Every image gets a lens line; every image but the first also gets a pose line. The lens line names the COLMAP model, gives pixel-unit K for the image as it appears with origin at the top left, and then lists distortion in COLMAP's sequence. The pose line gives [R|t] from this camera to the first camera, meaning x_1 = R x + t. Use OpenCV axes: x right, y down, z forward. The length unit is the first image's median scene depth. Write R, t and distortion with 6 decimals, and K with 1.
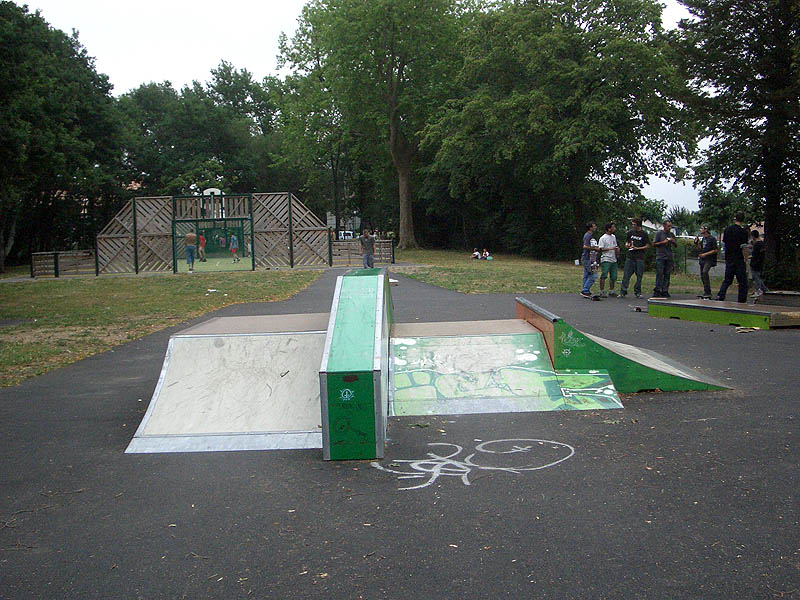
lens RADIAL K [[955.8, 0, 405.7], [0, 955.8, 294.5], [0, 0, 1]] dist [-0.136334, 0.000000]
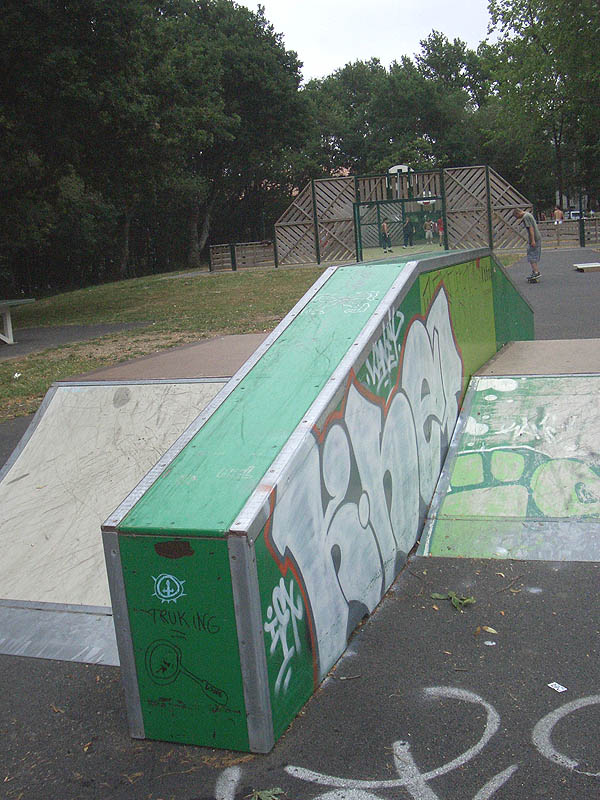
lens RADIAL K [[960.6, 0, 292.6], [0, 960.6, 402.2], [0, 0, 1]] dist [-0.107329, 0.000000]
pose [[0.936940, 0.017137, -0.349069, 0.018345], [0.026965, 0.992275, 0.121092, -0.002179], [0.348447, -0.122869, 0.929240, 0.105282]]
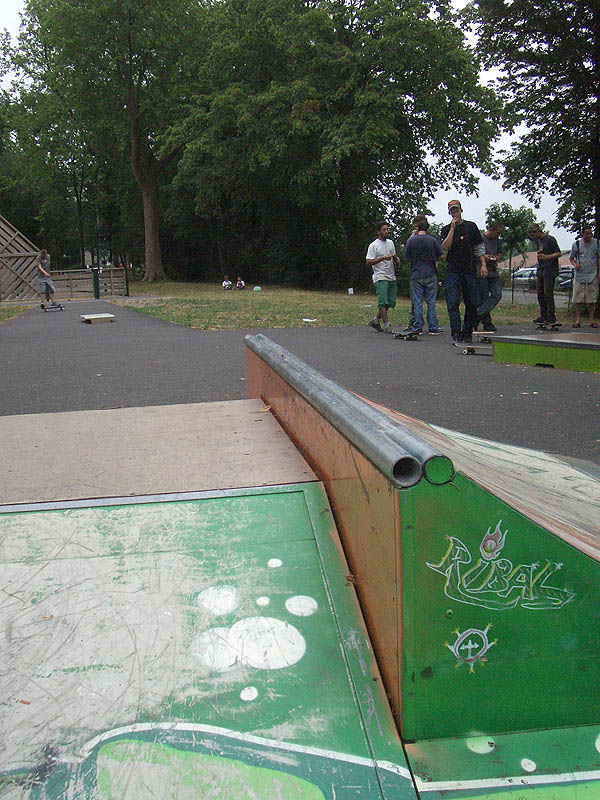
lens RADIAL K [[960.6, 0, 298.7], [0, 960.6, 406.2], [0, 0, 1]] dist [-0.107329, 0.000000]
pose [[0.991188, -0.027159, 0.129648, 0.024474], [0.017239, 0.996880, 0.077030, 0.000616], [-0.131336, -0.074116, 0.988563, 0.175833]]
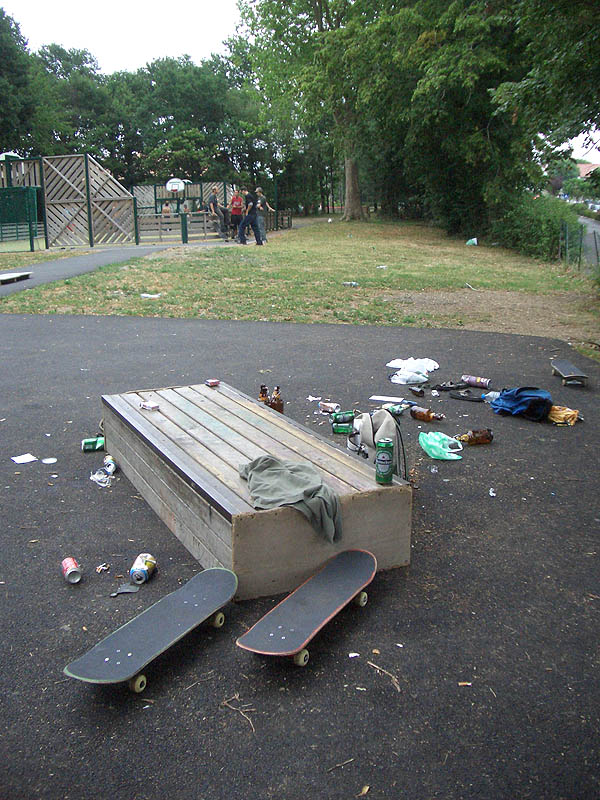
lens RADIAL K [[827.6, 0, 299.6], [0, 827.6, 397.4], [0, 0, 1]] dist [-0.200255, 0.000000]
pose [[0.969718, 0.058881, -0.237021, 0.225114], [-0.018395, 0.985354, 0.169526, -0.022265], [0.243532, -0.160033, 0.956599, 0.363142]]
